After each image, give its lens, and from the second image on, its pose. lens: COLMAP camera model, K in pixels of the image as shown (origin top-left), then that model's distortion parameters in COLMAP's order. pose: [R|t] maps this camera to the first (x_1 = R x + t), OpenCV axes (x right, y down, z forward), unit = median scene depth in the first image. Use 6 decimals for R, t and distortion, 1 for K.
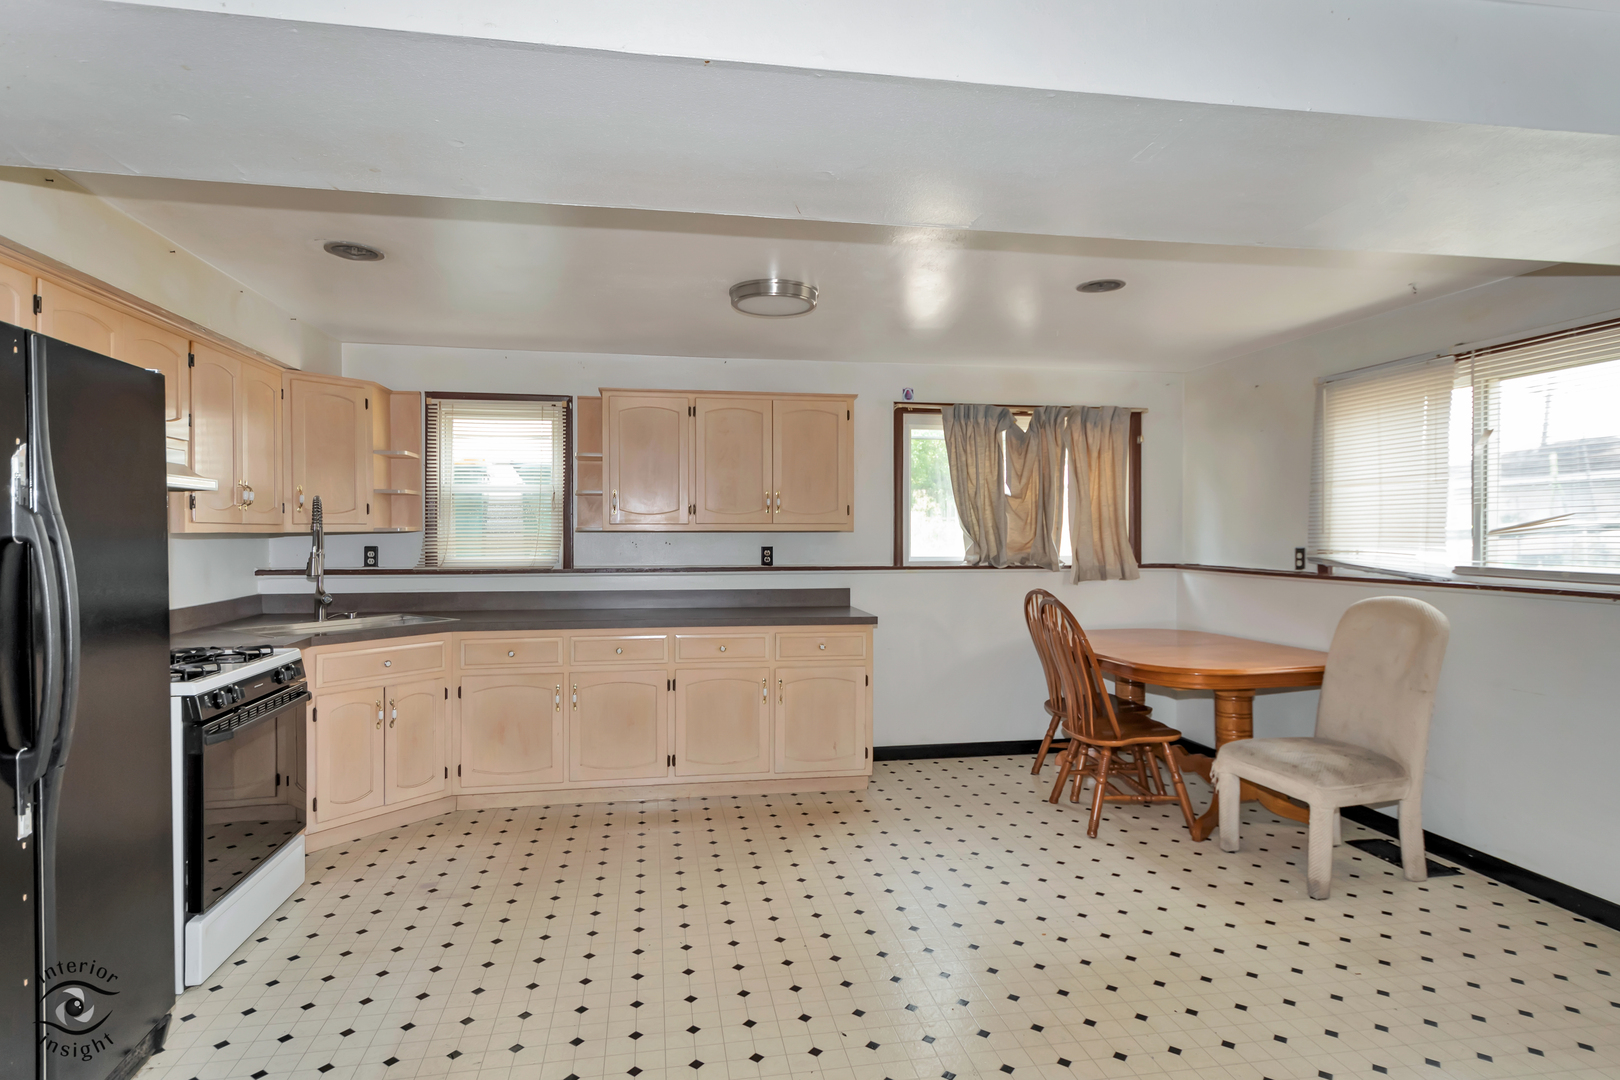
lens RADIAL K [[863.4, 0, 797.8], [0, 863.4, 539.0], [0, 0, 1]] dist [0.013768, -0.002955]
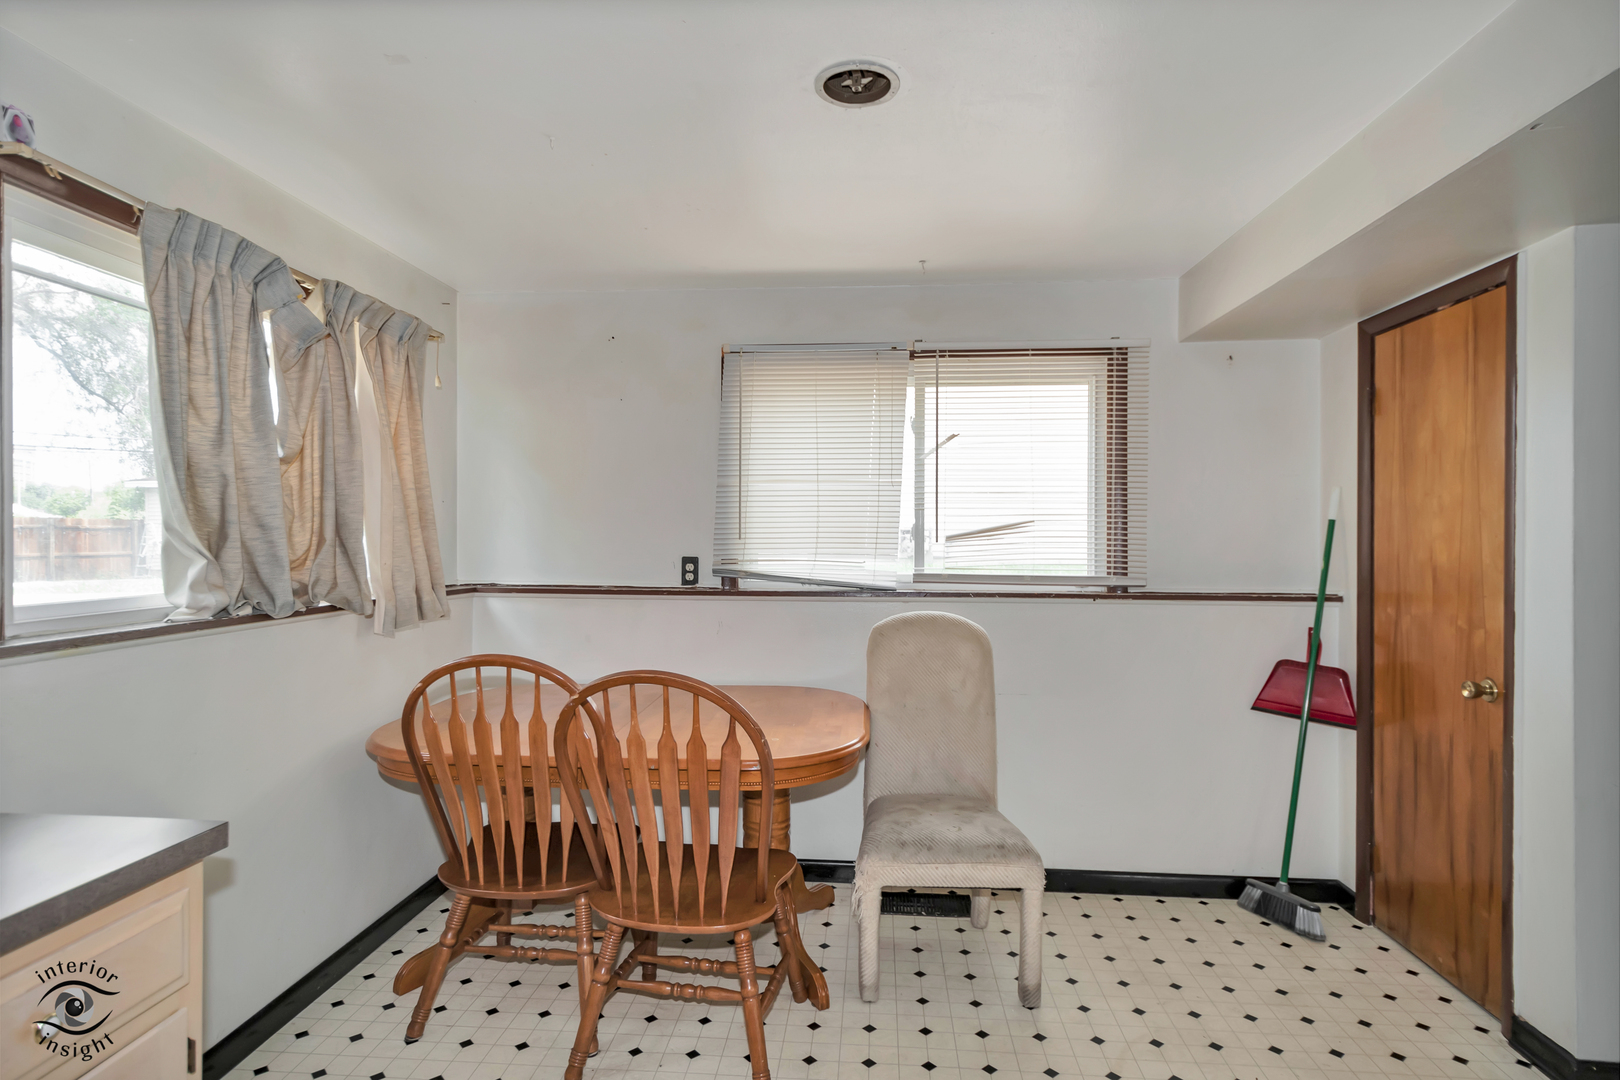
lens RADIAL K [[863.4, 0, 810.8], [0, 863.4, 534.1], [0, 0, 1]] dist [0.013768, -0.002955]
pose [[0.247188, -0.001321, 0.968967, -0.180344], [0.002710, 0.999996, 0.000672, -0.012502], [-0.968964, 0.002460, 0.247191, 0.847778]]
